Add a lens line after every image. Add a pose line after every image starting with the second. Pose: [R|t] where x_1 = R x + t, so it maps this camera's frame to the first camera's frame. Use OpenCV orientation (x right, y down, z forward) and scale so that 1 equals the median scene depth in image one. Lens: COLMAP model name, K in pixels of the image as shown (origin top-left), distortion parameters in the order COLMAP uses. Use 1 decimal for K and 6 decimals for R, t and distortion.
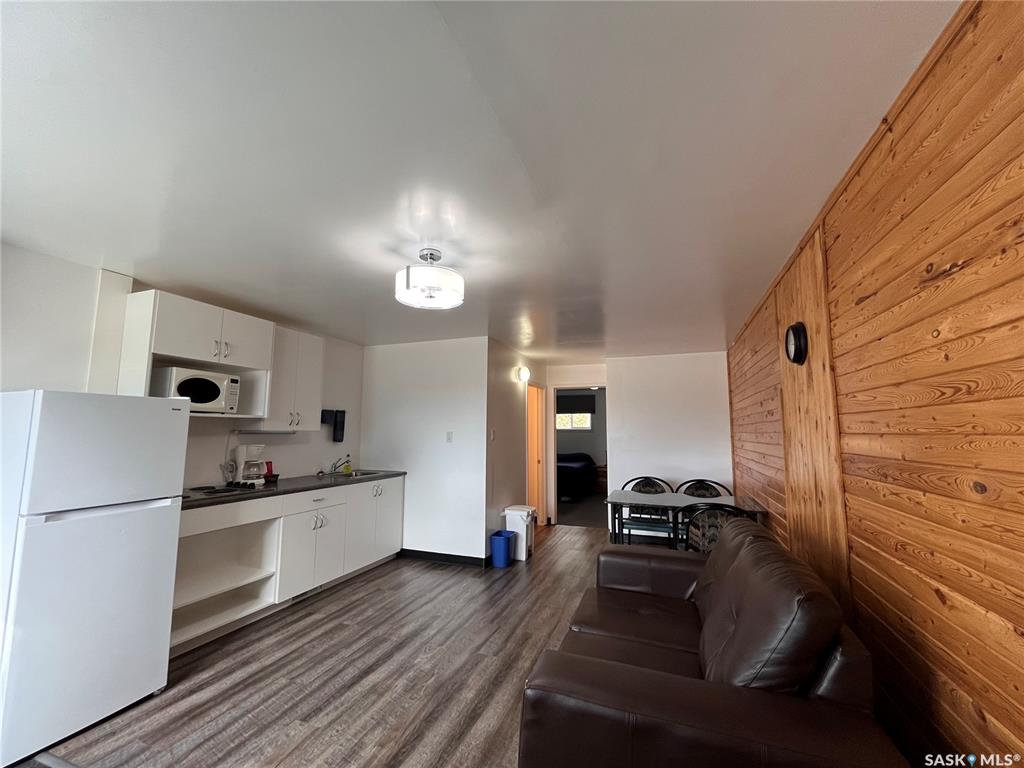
lens RADIAL K [[417.0, 0, 512.8], [0, 417.0, 383.2], [0, 0, 1]] dist [-0.008880, -0.001694]
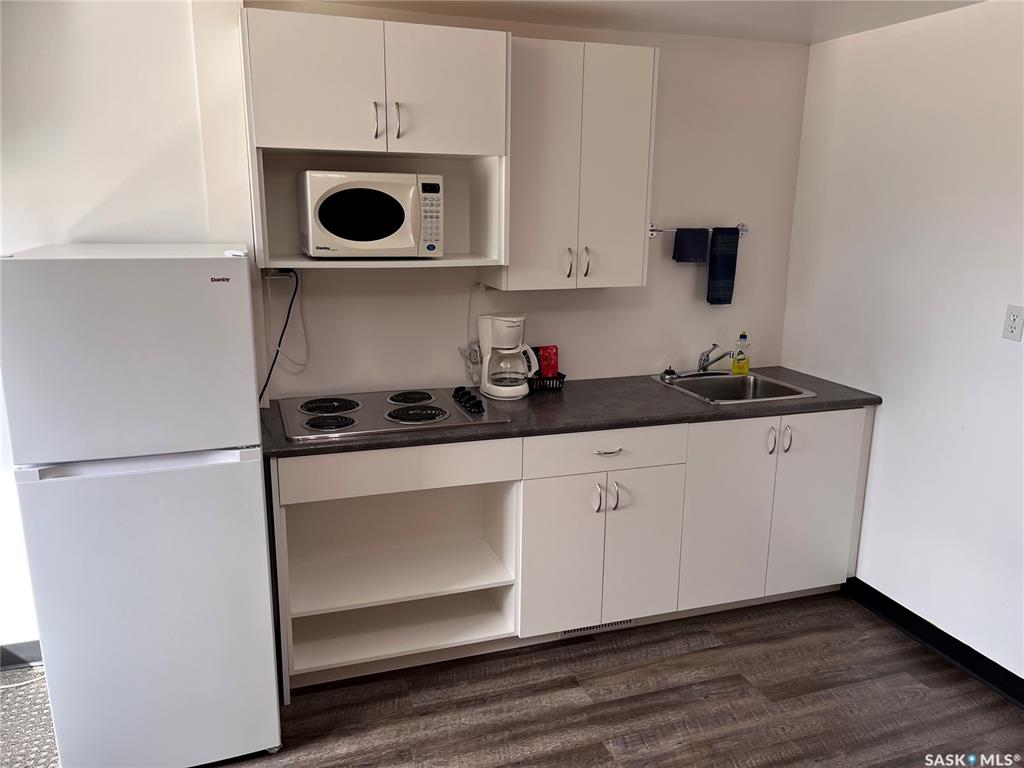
lens RADIAL K [[771.0, 0, 512.5], [0, 771.0, 392.1], [0, 0, 1]] dist [0.030971, -0.030160]
pose [[0.637450, 0.183661, -0.748282, 0.079290], [0.080626, 0.949943, 0.301842, -0.041790], [0.766261, -0.252740, 0.590733, 0.504018]]
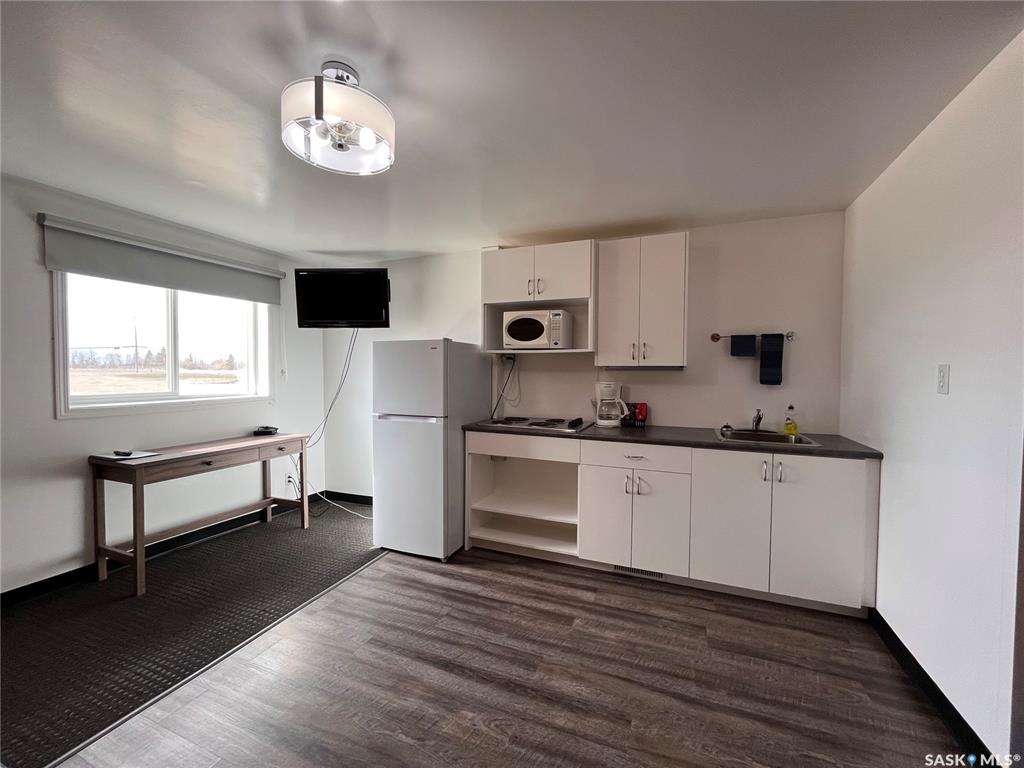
lens RADIAL K [[417.0, 0, 508.8], [0, 417.0, 383.5], [0, 0, 1]] dist [-0.008880, -0.001694]
pose [[-0.031127, 0.027586, -0.999135, 0.318785], [0.108450, 0.993811, 0.024060, 0.118994], [0.993614, -0.107608, -0.033926, 0.912338]]
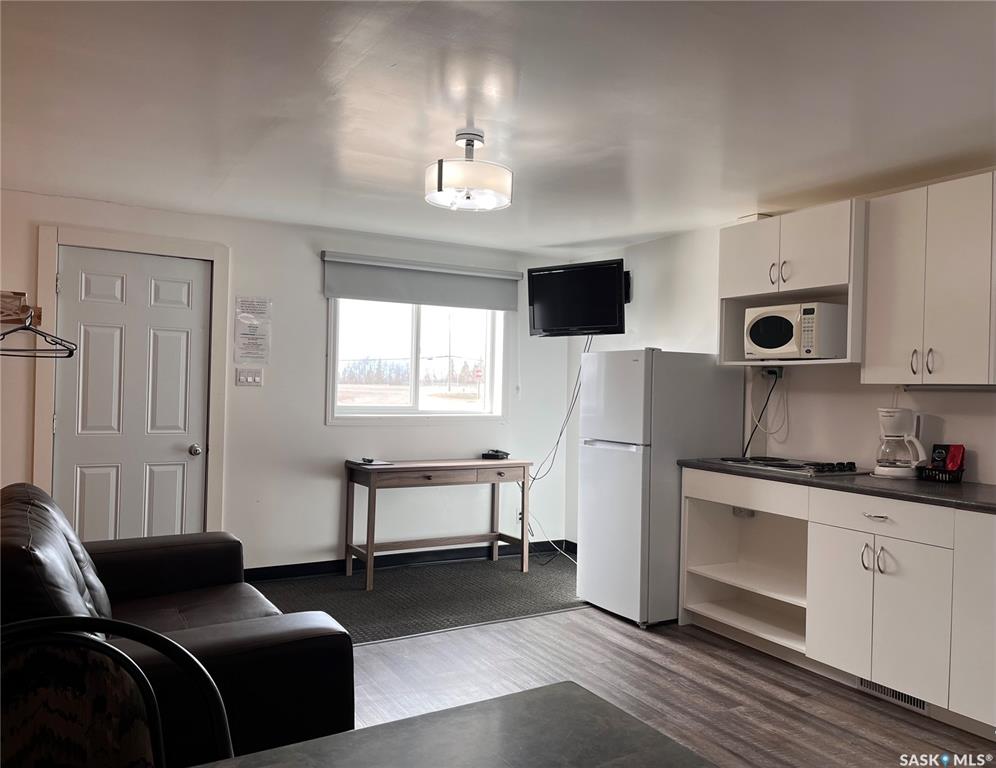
lens RADIAL K [[758.0, 0, 502.8], [0, 758.0, 383.0], [0, 0, 1]] dist [0.011367, -0.033169]
pose [[-0.639261, -0.023388, -0.768634, 0.610128], [0.063034, 0.994580, -0.082688, 0.185002], [0.766402, -0.101309, -0.634322, 1.404477]]
